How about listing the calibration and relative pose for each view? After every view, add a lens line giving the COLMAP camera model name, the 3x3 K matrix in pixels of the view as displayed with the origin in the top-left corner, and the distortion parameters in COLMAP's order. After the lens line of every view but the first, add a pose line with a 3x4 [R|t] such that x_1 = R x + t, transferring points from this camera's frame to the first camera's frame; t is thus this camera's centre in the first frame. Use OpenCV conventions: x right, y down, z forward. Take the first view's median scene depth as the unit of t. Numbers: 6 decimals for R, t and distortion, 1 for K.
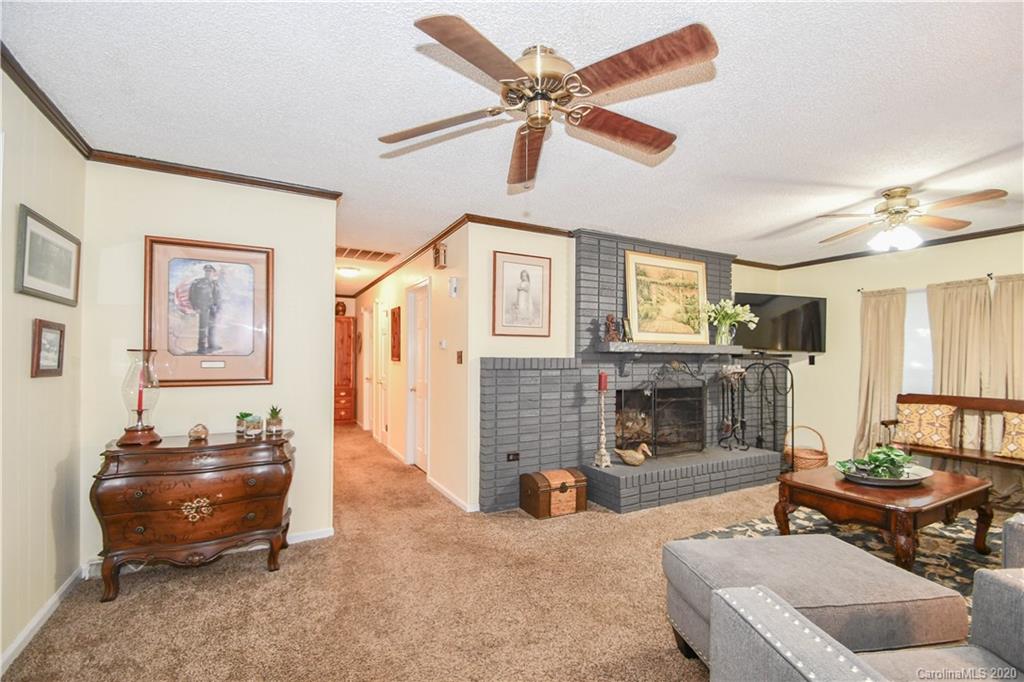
lens RADIAL K [[445.0, 0, 509.5], [0, 445.0, 348.8], [0, 0, 1]] dist [0.021843, -0.022282]
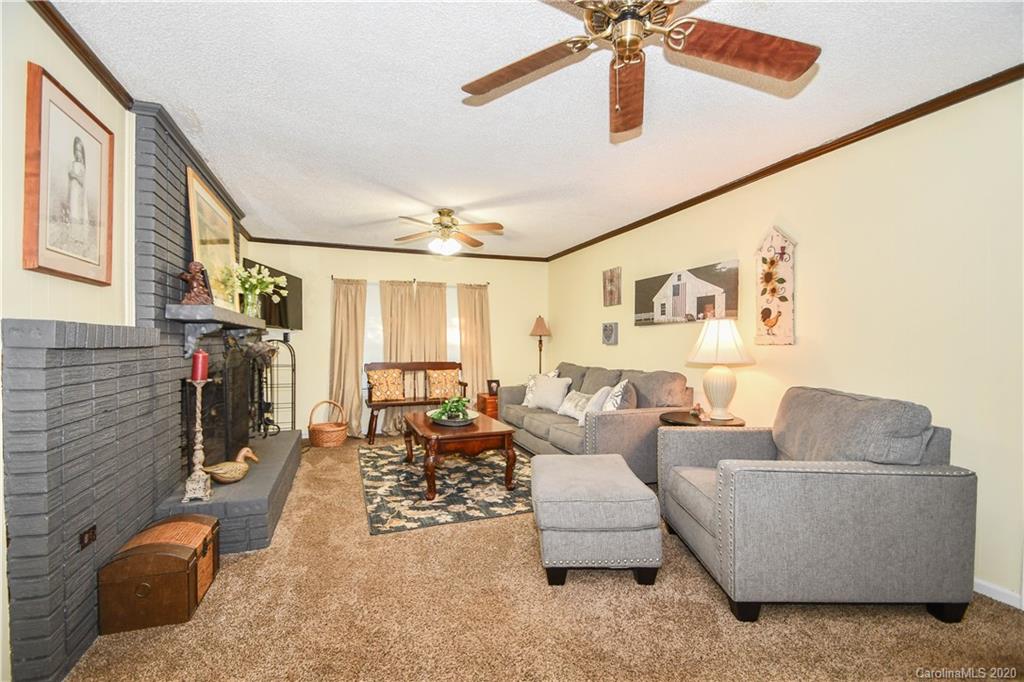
lens RADIAL K [[445.0, 0, 509.5], [0, 445.0, 348.8], [0, 0, 1]] dist [0.021843, -0.022282]
pose [[0.141790, -0.019693, 0.989701, -0.365408], [-0.015579, 0.999634, 0.022122, 0.028038], [-0.989774, -0.018555, 0.141431, 0.477025]]
